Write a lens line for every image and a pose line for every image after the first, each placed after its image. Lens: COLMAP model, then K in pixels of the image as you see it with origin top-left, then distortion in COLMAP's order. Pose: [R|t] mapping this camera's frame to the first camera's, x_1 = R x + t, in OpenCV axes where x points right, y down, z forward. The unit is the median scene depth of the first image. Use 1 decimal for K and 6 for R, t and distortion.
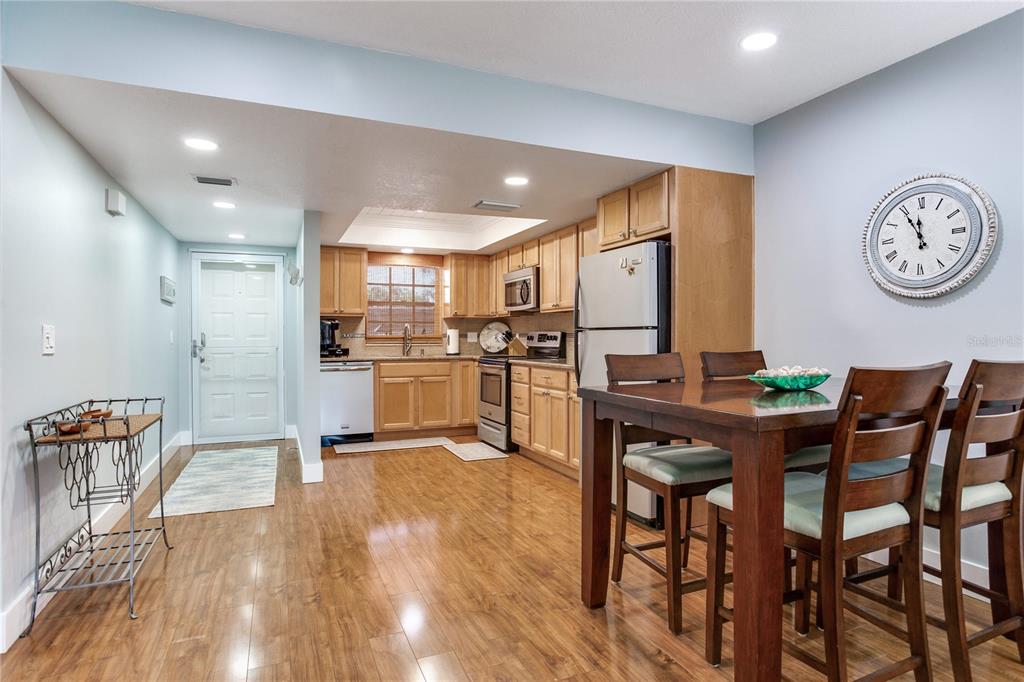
lens RADIAL K [[527.3, 0, 500.4], [0, 527.3, 338.0], [0, 0, 1]] dist [-0.028846, 0.017781]
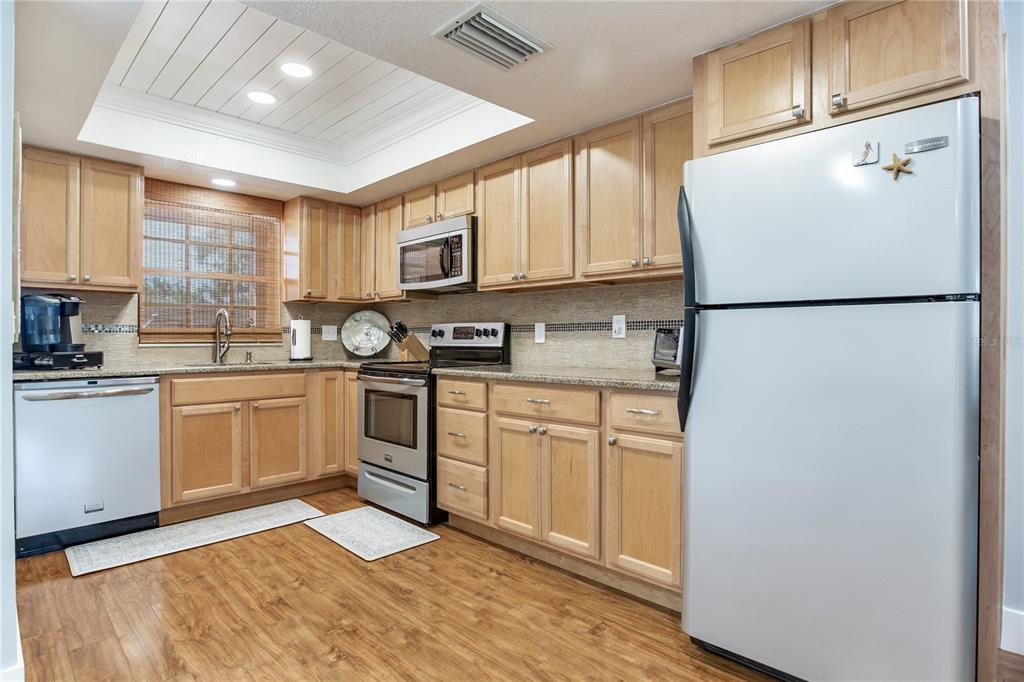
lens RADIAL K [[525.7, 0, 512.0], [0, 525.7, 341.0], [0, 0, 1]] dist [-0.043776, 0.018035]
pose [[0.922727, -0.001638, 0.385451, -0.132212], [0.000320, 0.999994, 0.003485, 0.008608], [-0.385454, -0.003092, 0.922722, 0.446105]]
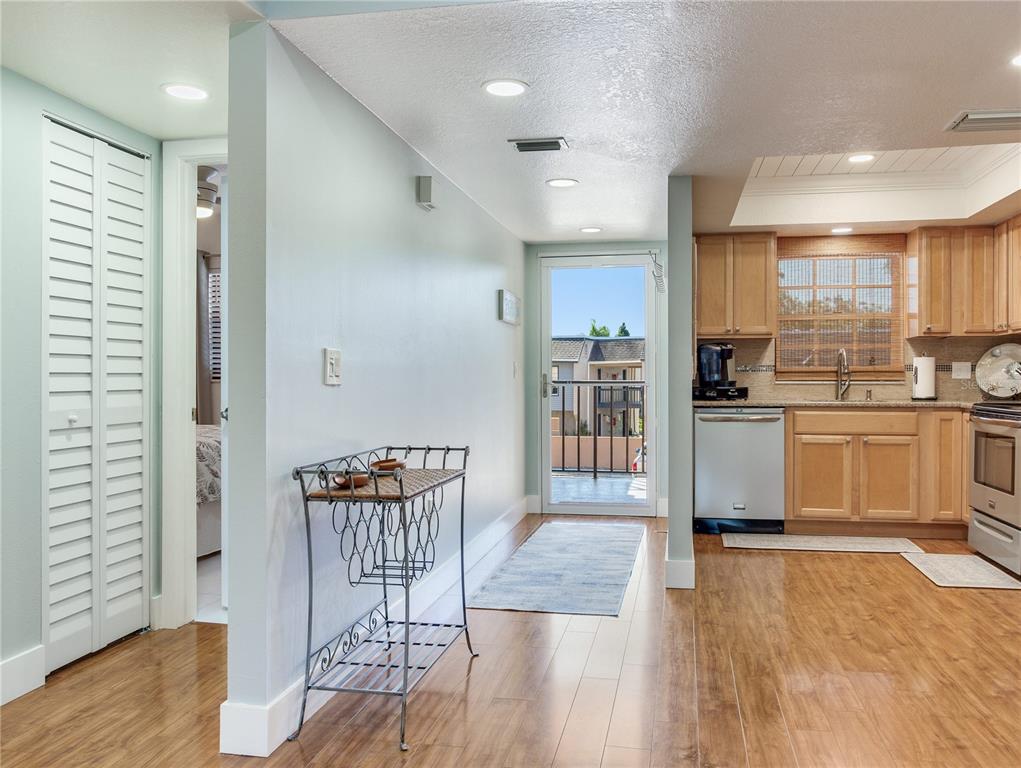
lens RADIAL K [[762.4, 0, 567.6], [0, 762.4, 377.1], [0, 0, 1]] dist [-0.006800, -0.002168]
pose [[0.854631, 0.001343, -0.519235, 0.015809], [-0.001118, 0.999999, 0.000746, 0.007781], [0.519235, -0.000057, 0.854631, 0.087378]]
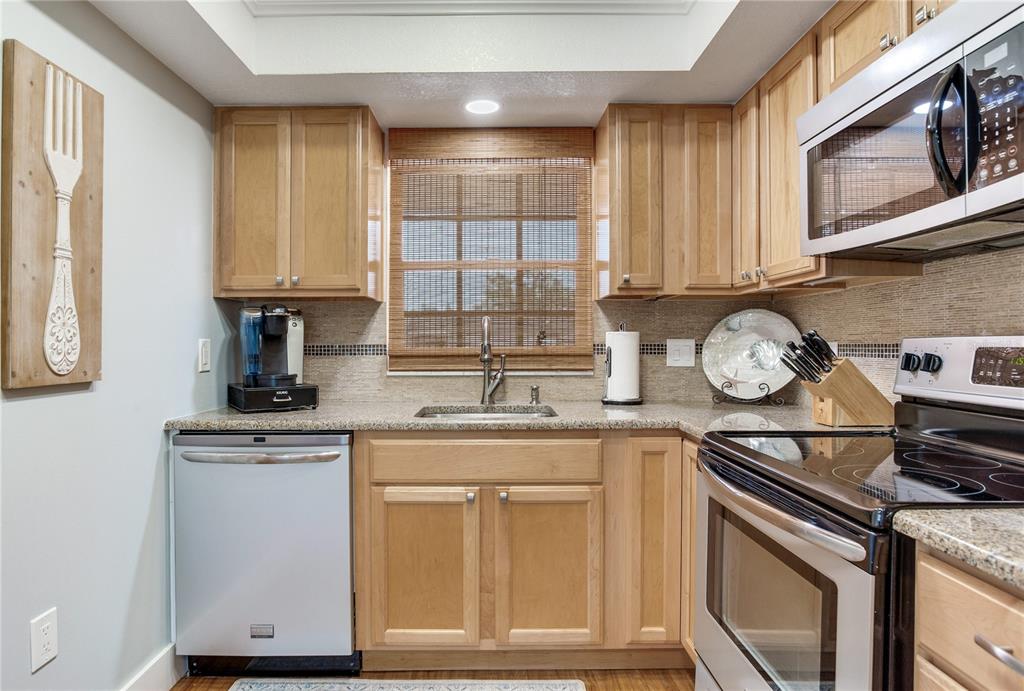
lens RADIAL K [[588.9, 0, 481.1], [0, 588.9, 344.6], [0, 0, 1]] dist [-0.044643, 0.025437]
pose [[0.923592, -0.000637, -0.383377, -0.036019], [0.001736, 0.999995, 0.002521, -0.011838], [0.383373, -0.002994, 0.923589, 0.816361]]
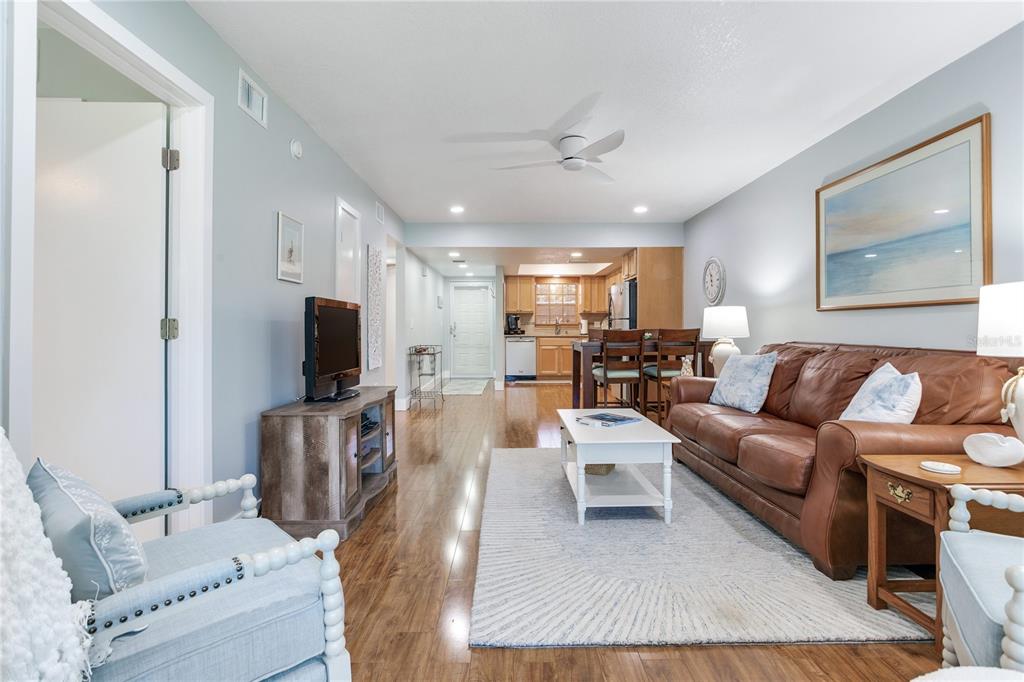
lens RADIAL K [[437.5, 0, 516.1], [0, 437.5, 324.1], [0, 0, 1]] dist [-0.000117, 0.000006]
pose [[0.929506, -0.002200, -0.368801, 0.309034], [-0.000520, 0.999973, -0.007277, 0.010965], [0.368807, 0.006956, 0.929480, -0.545301]]
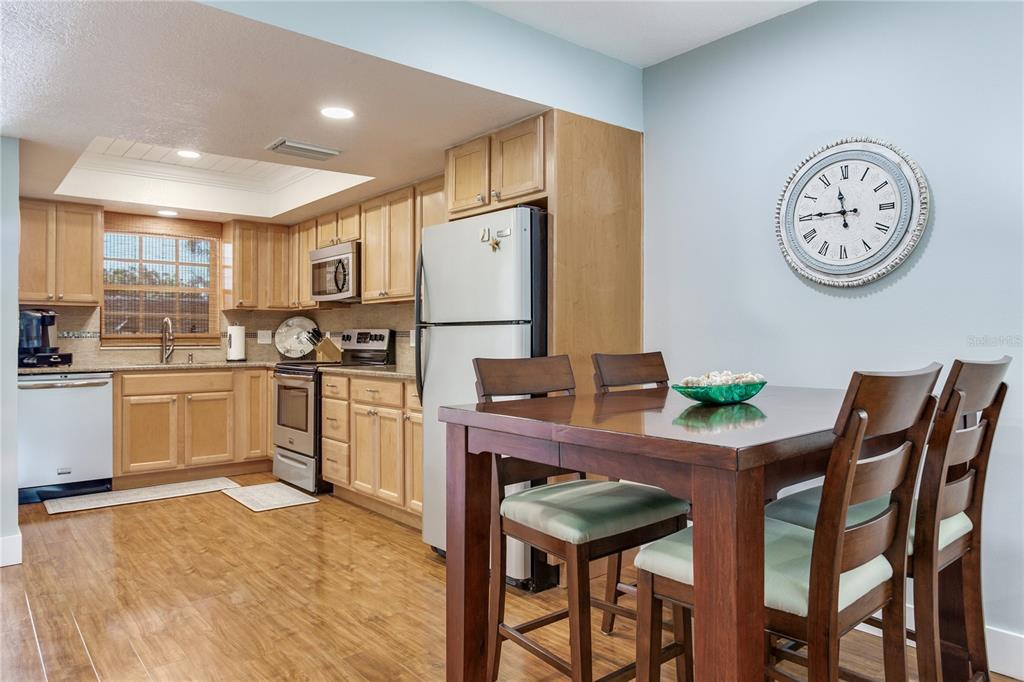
lens RADIAL K [[648.3, 0, 481.5], [0, 648.3, 333.7], [0, 0, 1]] dist [-0.010552, -0.000289]
pose [[0.961804, 0.000987, 0.273736, -0.013245], [0.001438, 0.999961, -0.008658, 0.002733], [-0.273734, 0.008721, 0.961766, 0.077735]]
